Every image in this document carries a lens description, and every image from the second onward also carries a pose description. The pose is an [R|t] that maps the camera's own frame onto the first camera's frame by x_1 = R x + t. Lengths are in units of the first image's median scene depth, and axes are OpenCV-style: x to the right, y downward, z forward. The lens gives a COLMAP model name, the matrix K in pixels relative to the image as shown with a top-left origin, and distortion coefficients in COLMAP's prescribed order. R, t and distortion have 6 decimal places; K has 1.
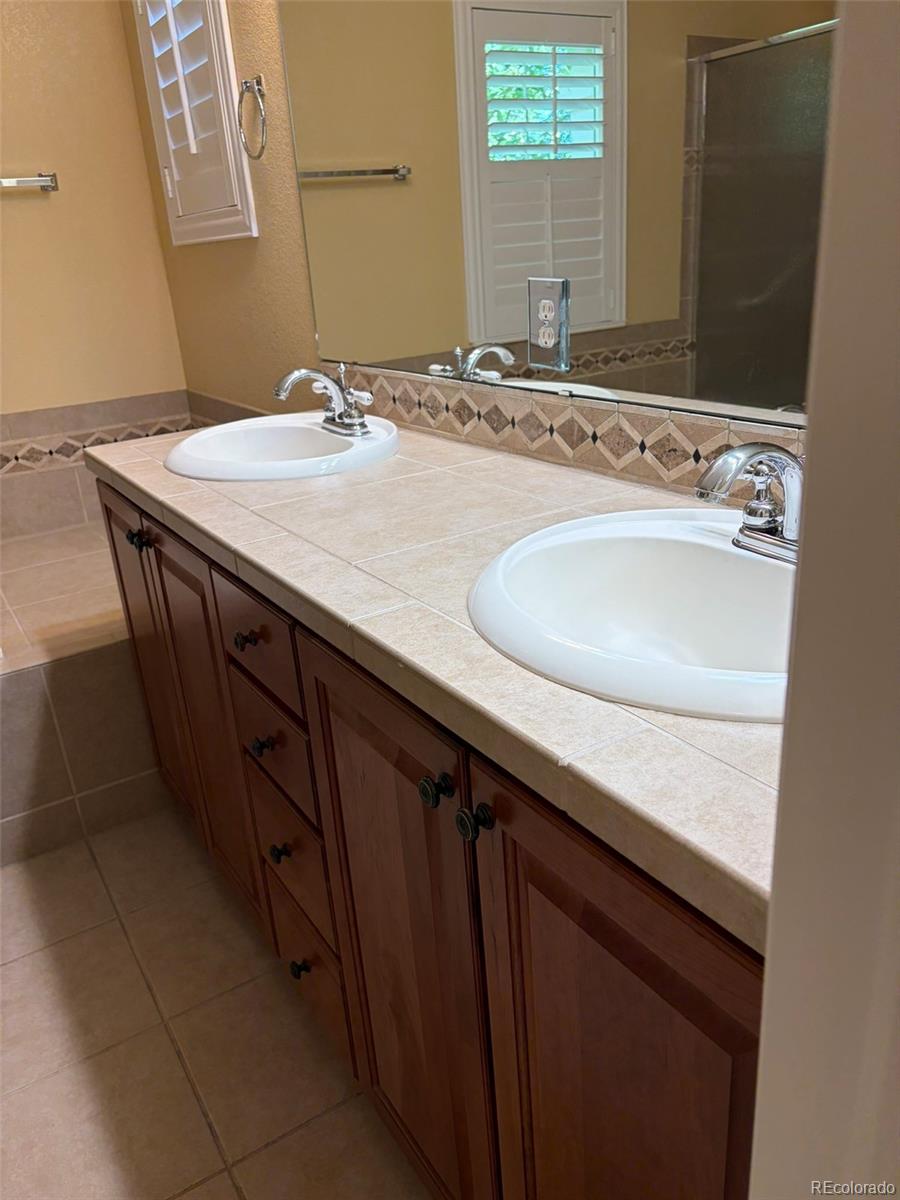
lens RADIAL K [[909.6, 0, 448.5], [0, 909.6, 605.3], [0, 0, 1]] dist [0.006650, -0.000961]
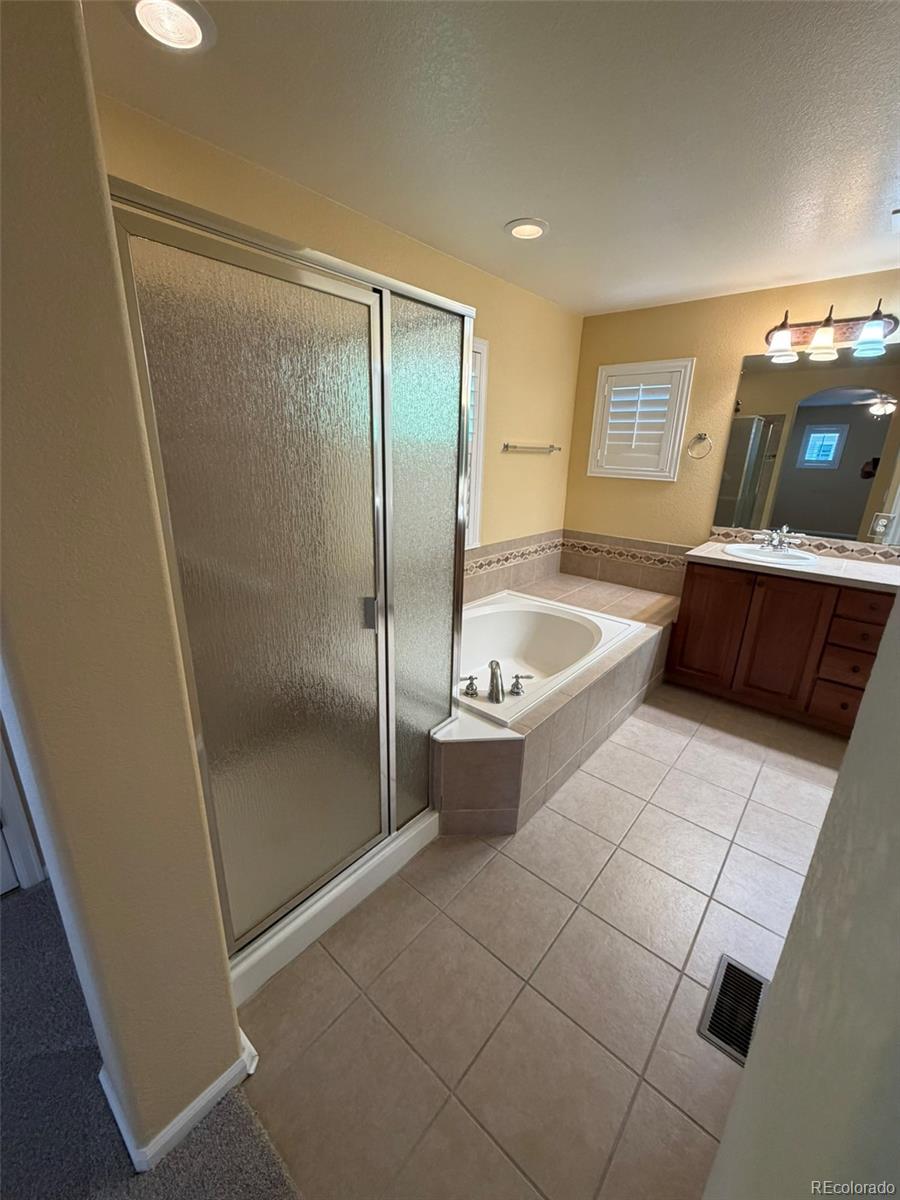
lens RADIAL K [[478.1, 0, 452.4], [0, 478.1, 596.9], [0, 0, 1]] dist [0.000589, -0.000865]
pose [[0.951860, 0.003555, 0.306512, -1.935384], [0.020068, 0.997065, -0.073886, 0.084506], [-0.305875, 0.076481, 0.948995, -0.278884]]
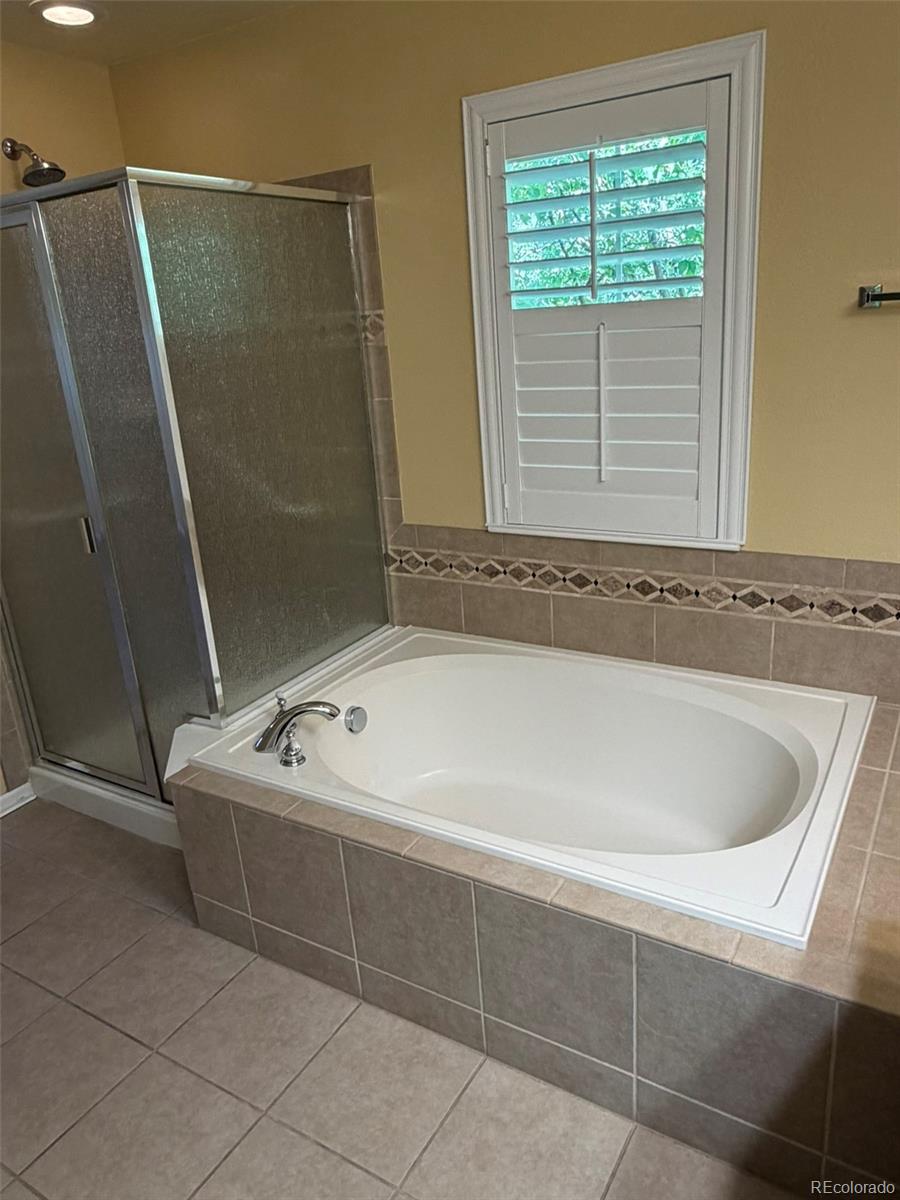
lens RADIAL K [[844.4, 0, 446.5], [0, 844.4, 600.5], [0, 0, 1]] dist [-0.001745, 0.000723]
pose [[0.443490, 0.324162, -0.835605, -0.158264], [-0.291118, 0.933854, 0.207769, -0.355269], [0.847683, 0.151116, 0.508524, 0.432028]]
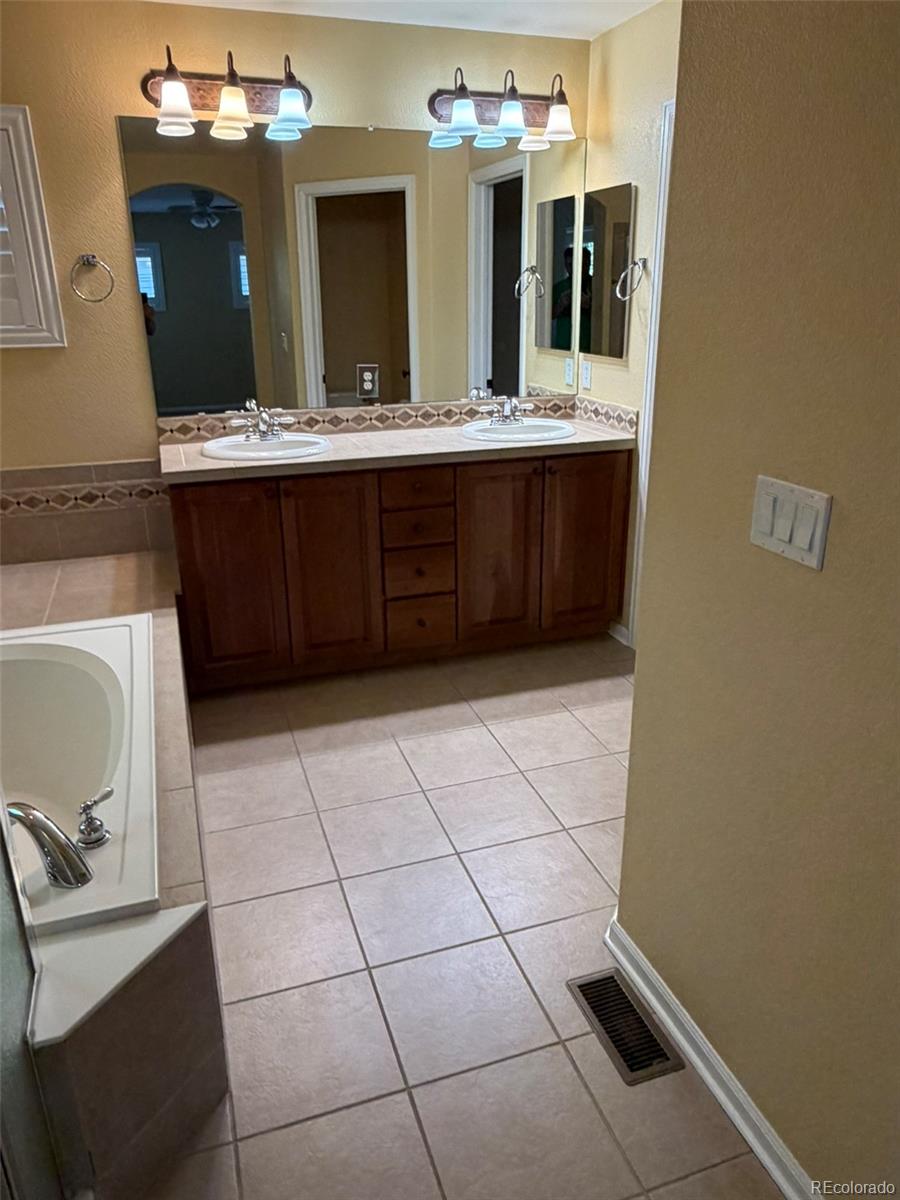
lens RADIAL K [[844.4, 0, 453.7], [0, 844.4, 600.7], [0, 0, 1]] dist [-0.001745, 0.000723]
pose [[0.229451, -0.270347, 0.935021, -2.165350], [0.350217, 0.919242, 0.179842, -0.054319], [-0.908130, 0.286195, 0.305601, 0.135973]]
